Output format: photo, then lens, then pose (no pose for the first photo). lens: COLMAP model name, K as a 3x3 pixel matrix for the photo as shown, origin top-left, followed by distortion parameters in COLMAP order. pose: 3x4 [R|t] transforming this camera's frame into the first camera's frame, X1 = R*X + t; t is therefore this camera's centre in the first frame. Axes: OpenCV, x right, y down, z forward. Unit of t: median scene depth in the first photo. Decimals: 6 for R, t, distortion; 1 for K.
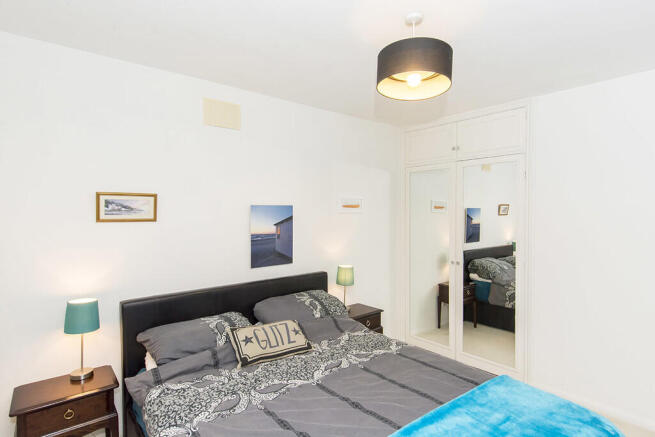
lens RADIAL K [[344.4, 0, 327.1], [0, 344.4, 212.8], [0, 0, 1]] dist [0.007843, 0.001180]
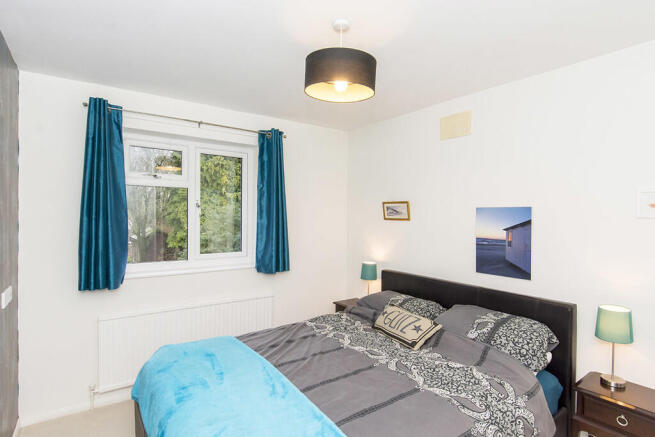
lens RADIAL K [[344.4, 0, 323.4], [0, 344.4, 222.5], [0, 0, 1]] dist [0.007843, 0.001180]
pose [[-0.082138, 0.028978, -0.996200, 0.777722], [-0.008383, 0.999522, 0.029766, -0.005557], [0.996586, 0.010796, -0.081856, 0.639907]]
